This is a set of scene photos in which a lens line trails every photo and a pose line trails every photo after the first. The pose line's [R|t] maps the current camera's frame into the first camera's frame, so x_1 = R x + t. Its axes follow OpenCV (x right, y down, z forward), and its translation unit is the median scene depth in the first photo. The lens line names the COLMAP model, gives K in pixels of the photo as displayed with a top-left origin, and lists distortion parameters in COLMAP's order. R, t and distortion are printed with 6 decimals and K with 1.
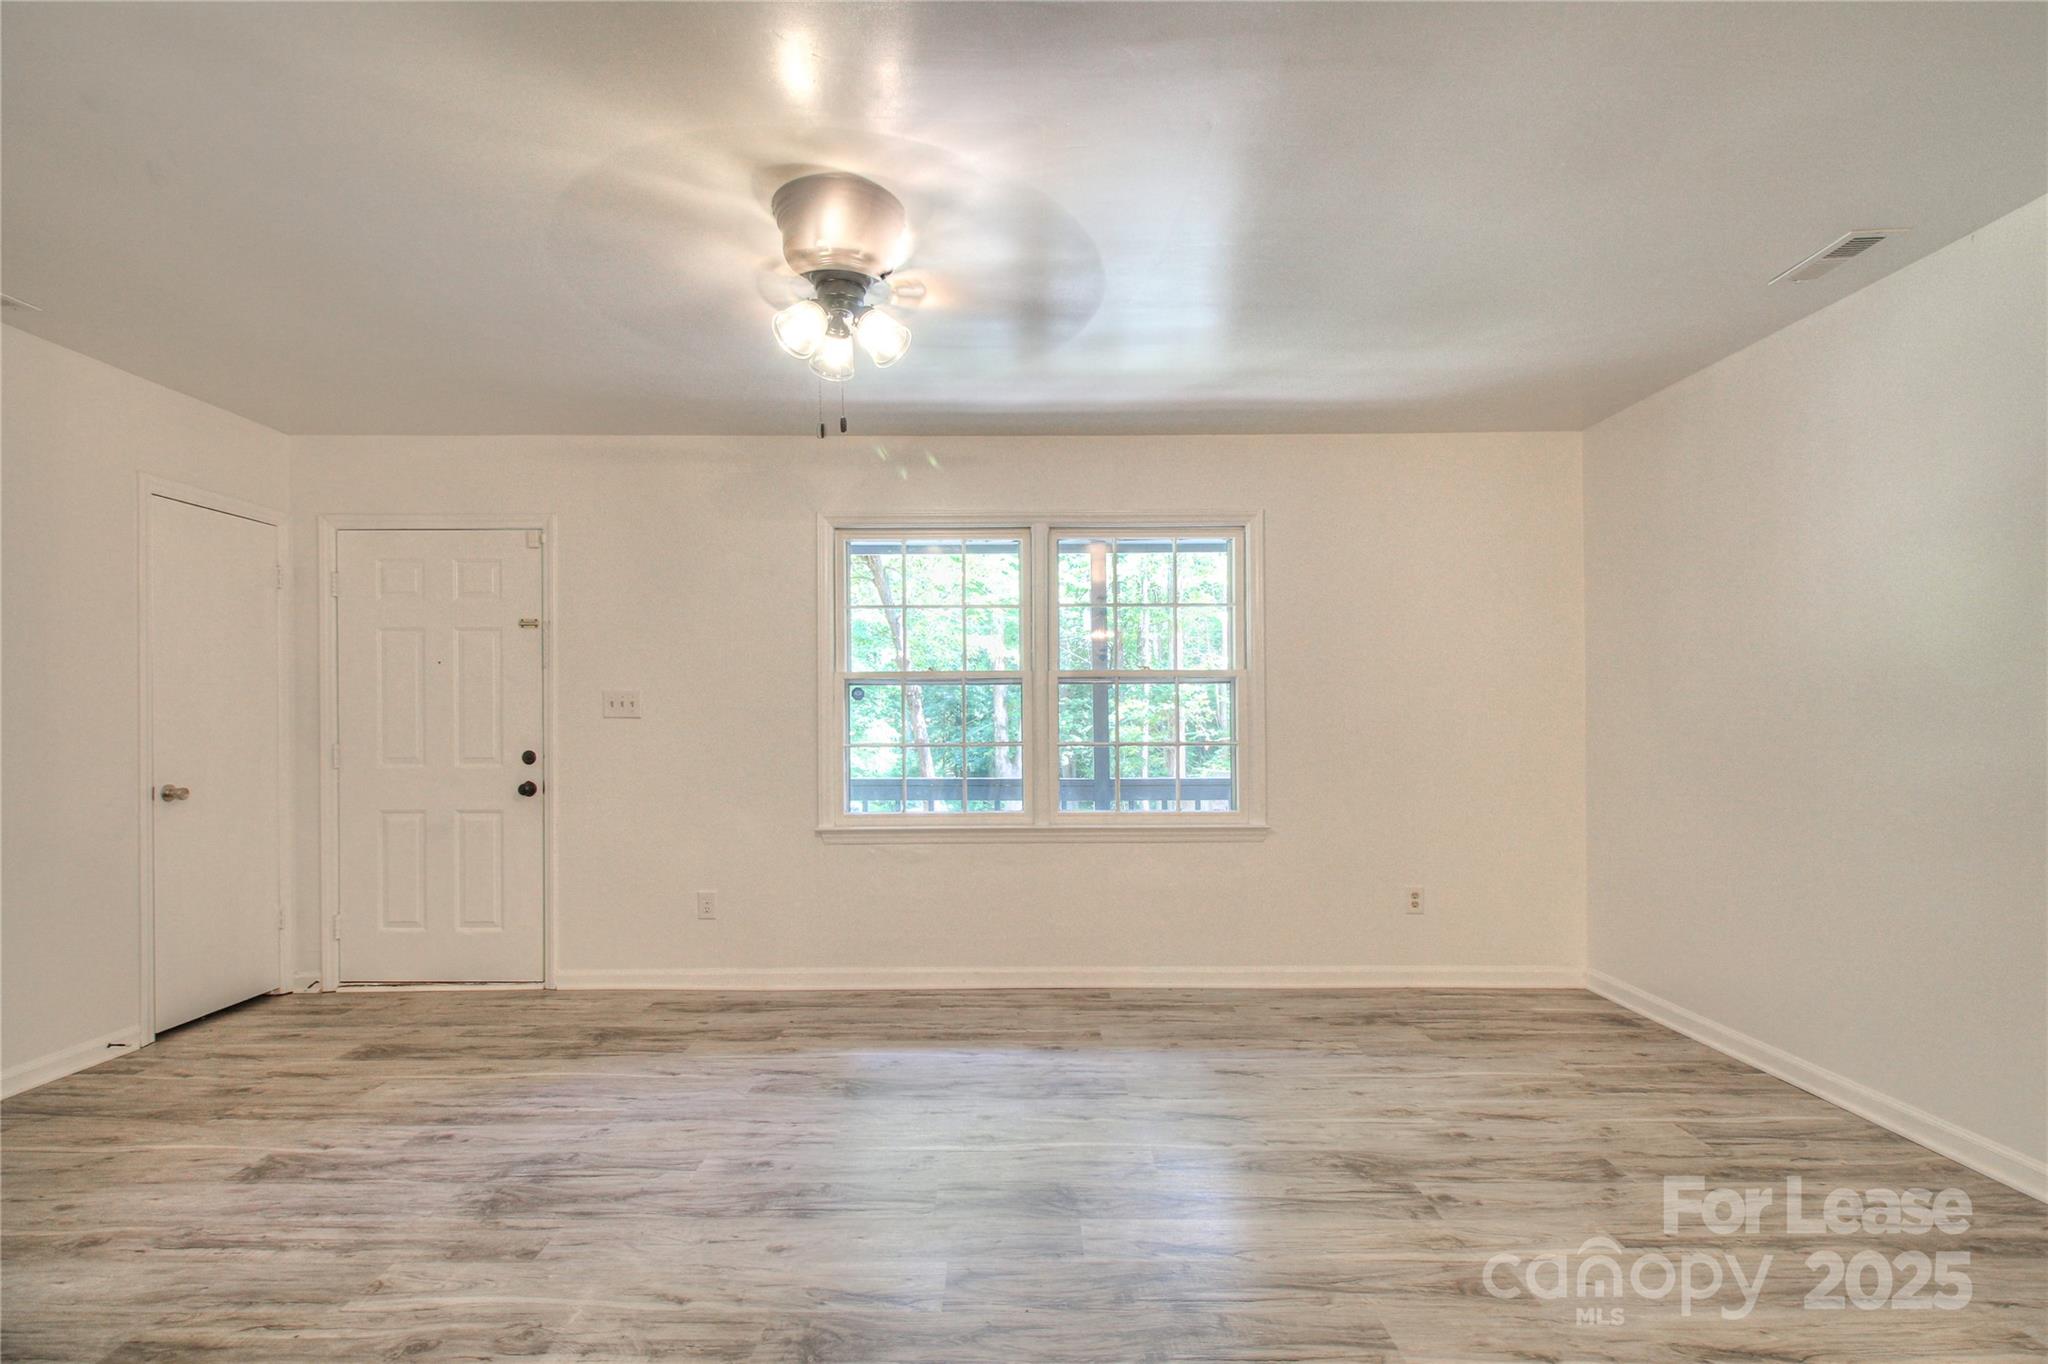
lens RADIAL K [[957.4, 0, 1021.7], [0, 957.4, 683.9], [0, 0, 1]] dist [0.002606, -0.000549]
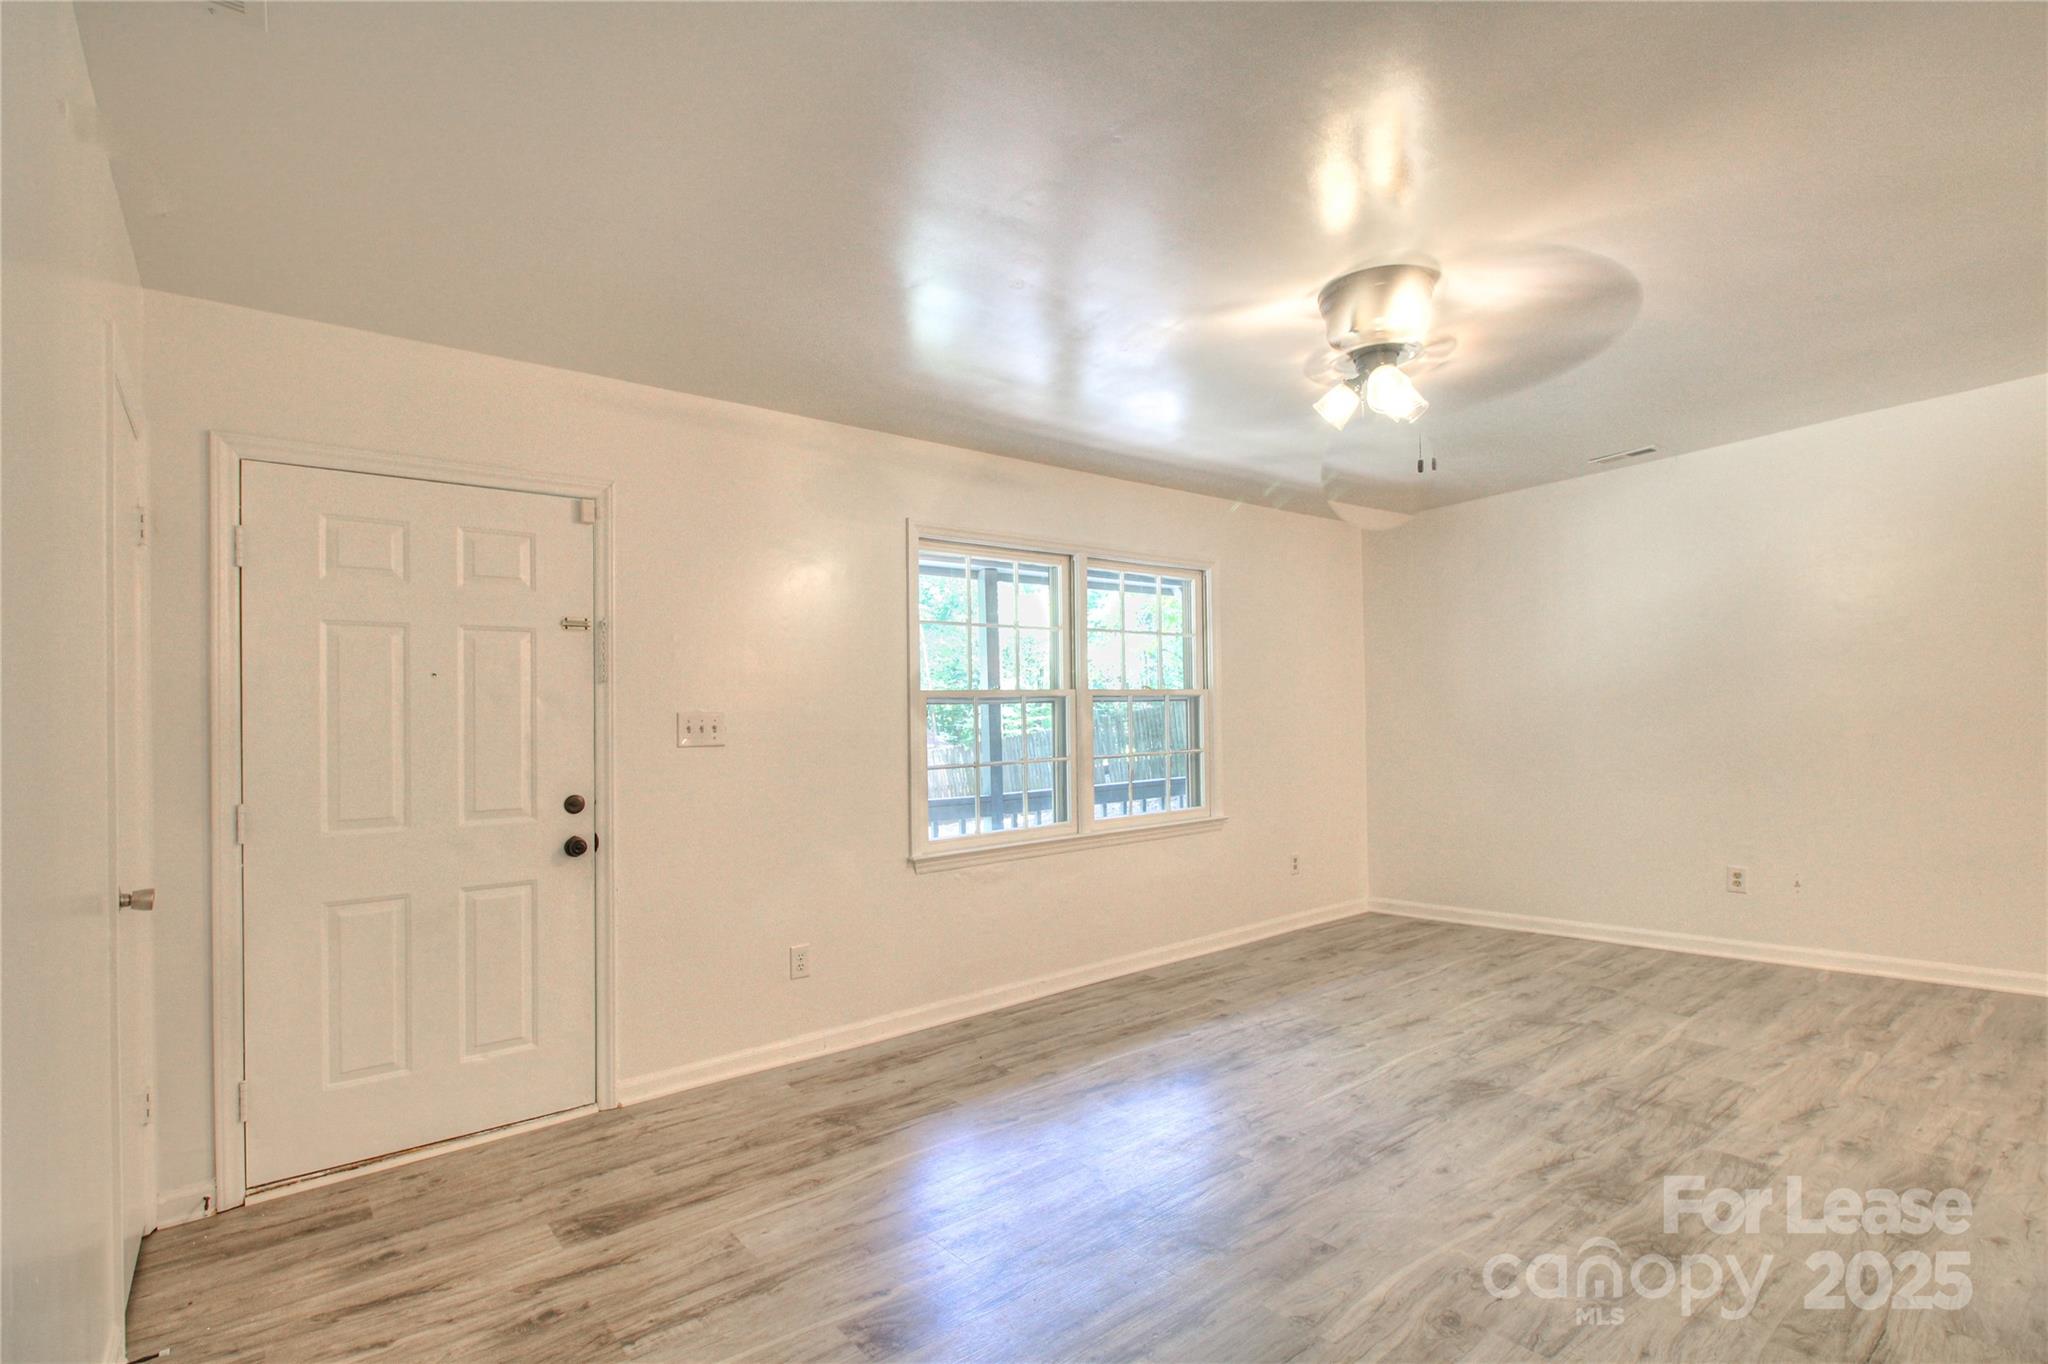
lens RADIAL K [[955.9, 0, 1026.0], [0, 955.9, 700.7], [0, 0, 1]] dist [-0.001854, -0.000870]
pose [[0.780234, -0.004391, 0.625472, -0.761208], [0.013783, 0.999853, -0.010174, 0.009650], [-0.625336, 0.016559, 0.780180, 0.217054]]
